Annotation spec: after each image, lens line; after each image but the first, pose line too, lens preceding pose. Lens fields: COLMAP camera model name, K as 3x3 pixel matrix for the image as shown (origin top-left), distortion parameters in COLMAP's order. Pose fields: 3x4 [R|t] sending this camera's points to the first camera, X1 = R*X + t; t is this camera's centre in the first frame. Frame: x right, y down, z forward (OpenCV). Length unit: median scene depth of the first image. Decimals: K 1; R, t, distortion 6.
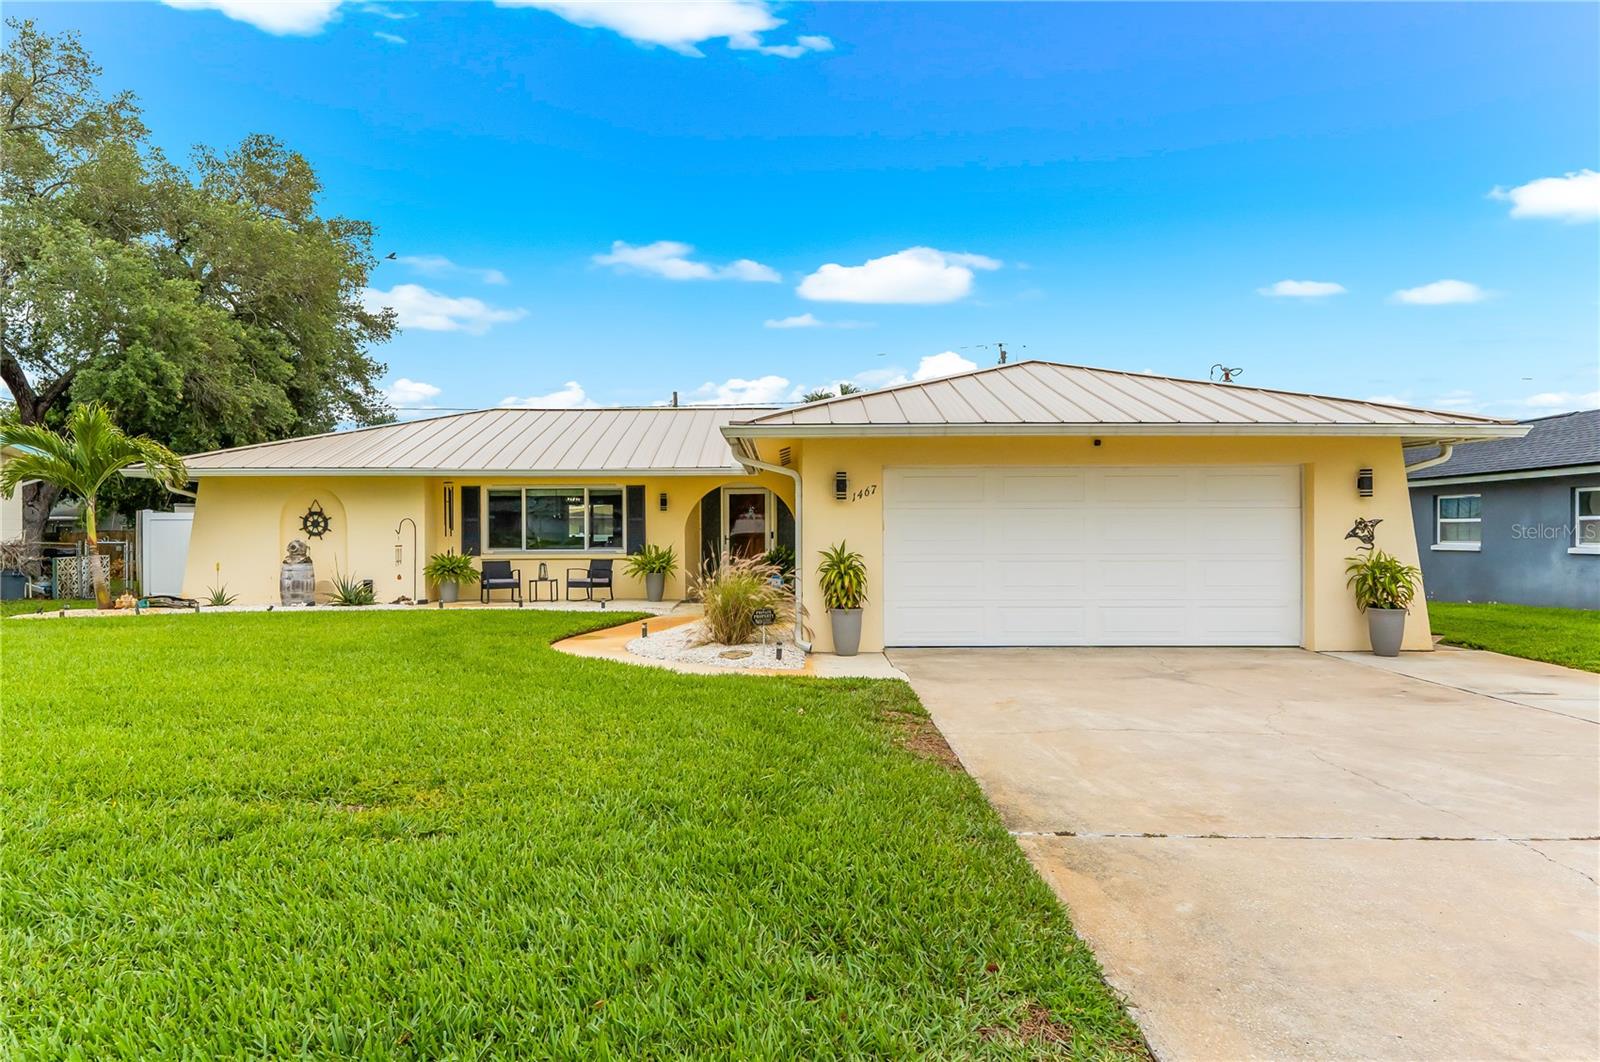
lens RADIAL K [[1009.8, 0, 806.7], [0, 1009.8, 522.4], [0, 0, 1]] dist [0.000515, -0.002594]
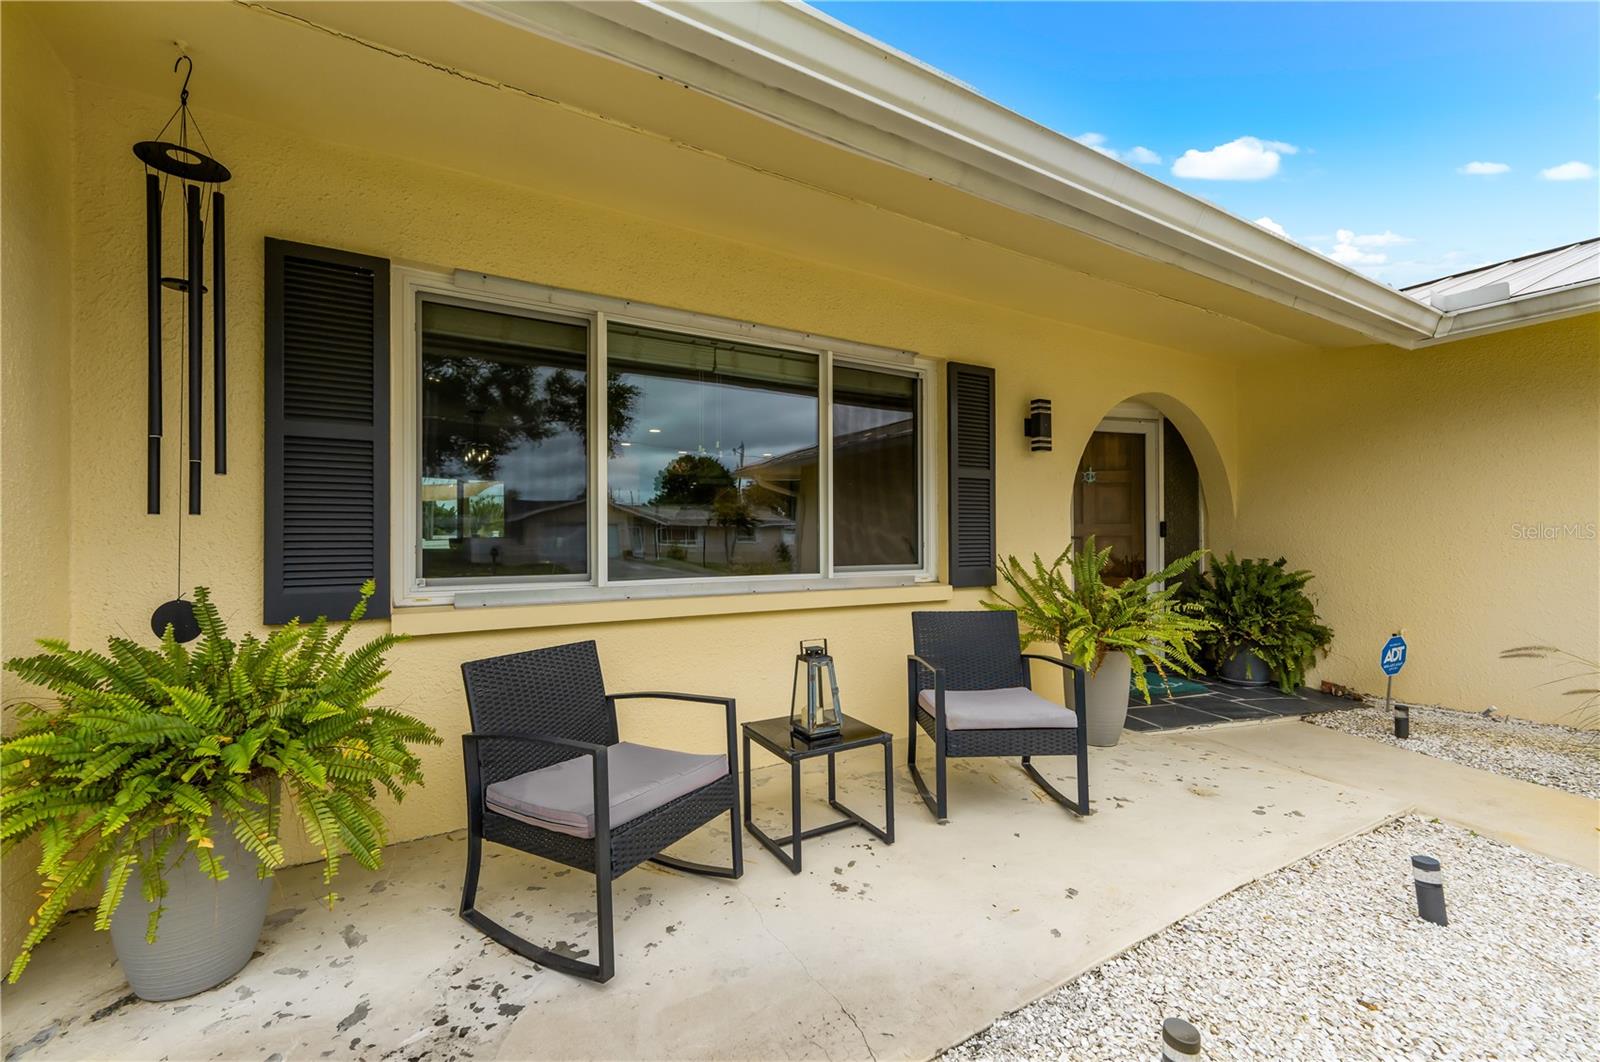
lens RADIAL K [[647.1, 0, 802.9], [0, 647.1, 542.7], [0, 0, 1]] dist [0.006080, -0.001357]
pose [[0.864022, 0.004325, 0.503436, -0.325572], [0.002319, 0.999918, -0.012570, 0.020340], [-0.503449, 0.012028, 0.863941, 0.877478]]
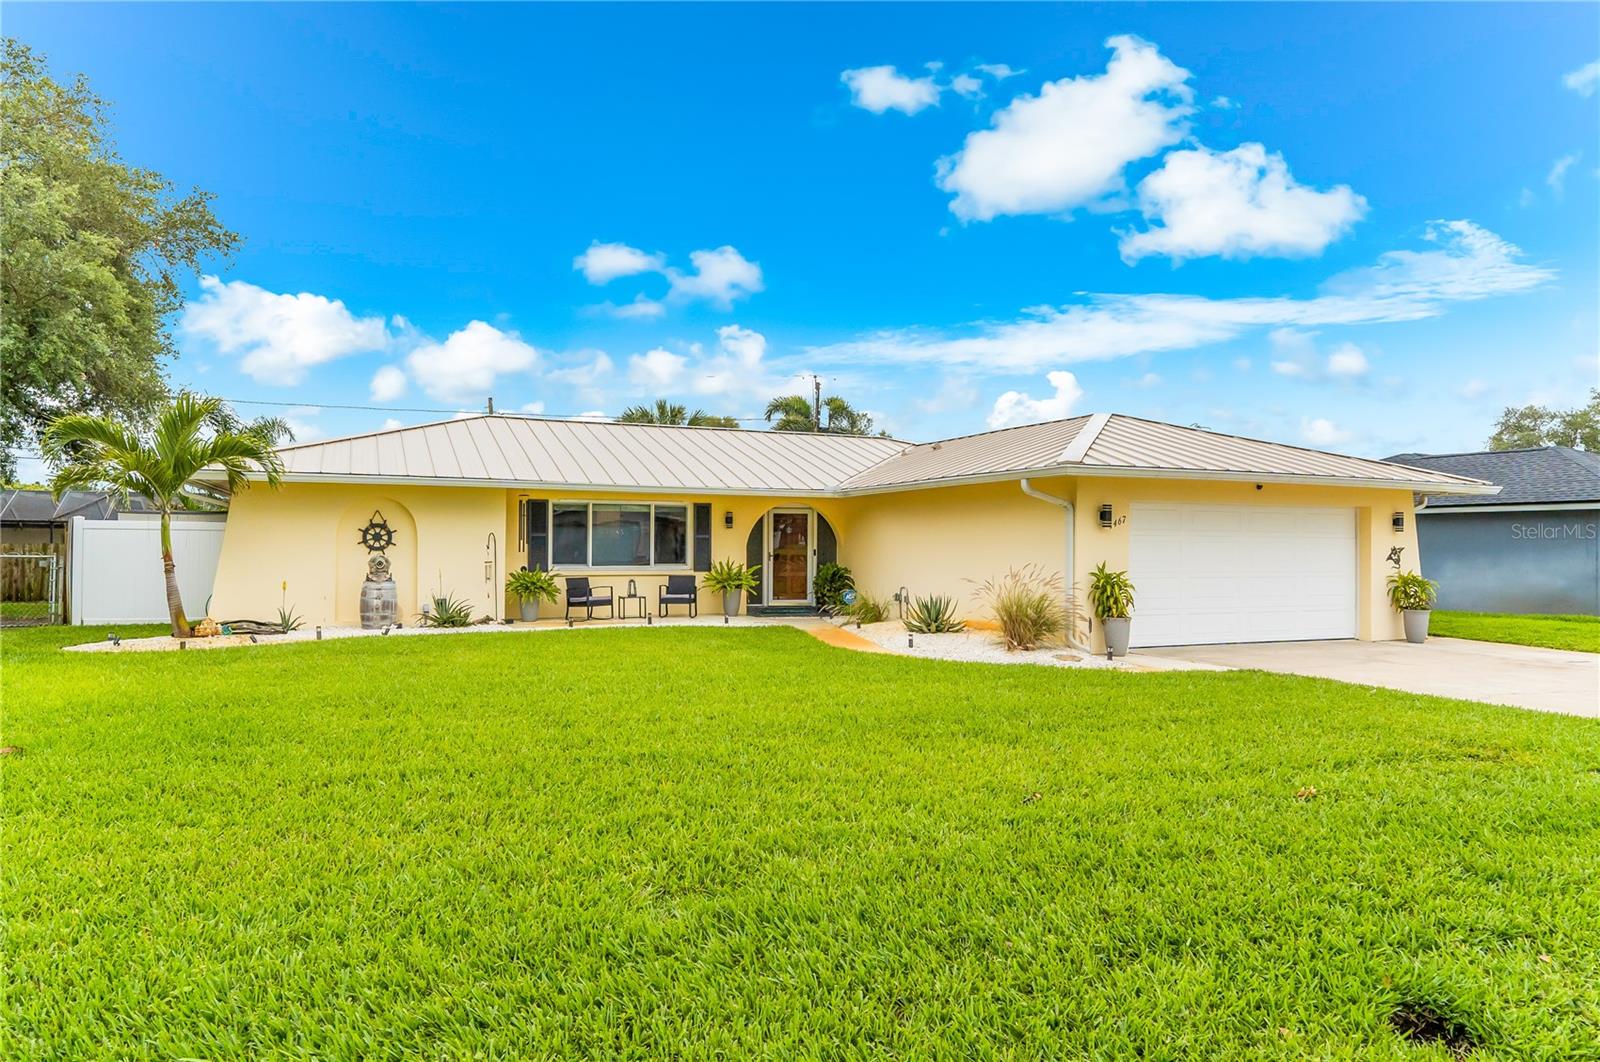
lens RADIAL K [[1009.8, 0, 802.4], [0, 1009.8, 532.1], [0, 0, 1]] dist [0.000515, -0.002594]
pose [[0.914605, 0.015103, 0.404066, -0.503601], [-0.013732, 0.999886, -0.006291, -0.002588], [-0.404115, 0.000206, 0.914708, 0.024511]]
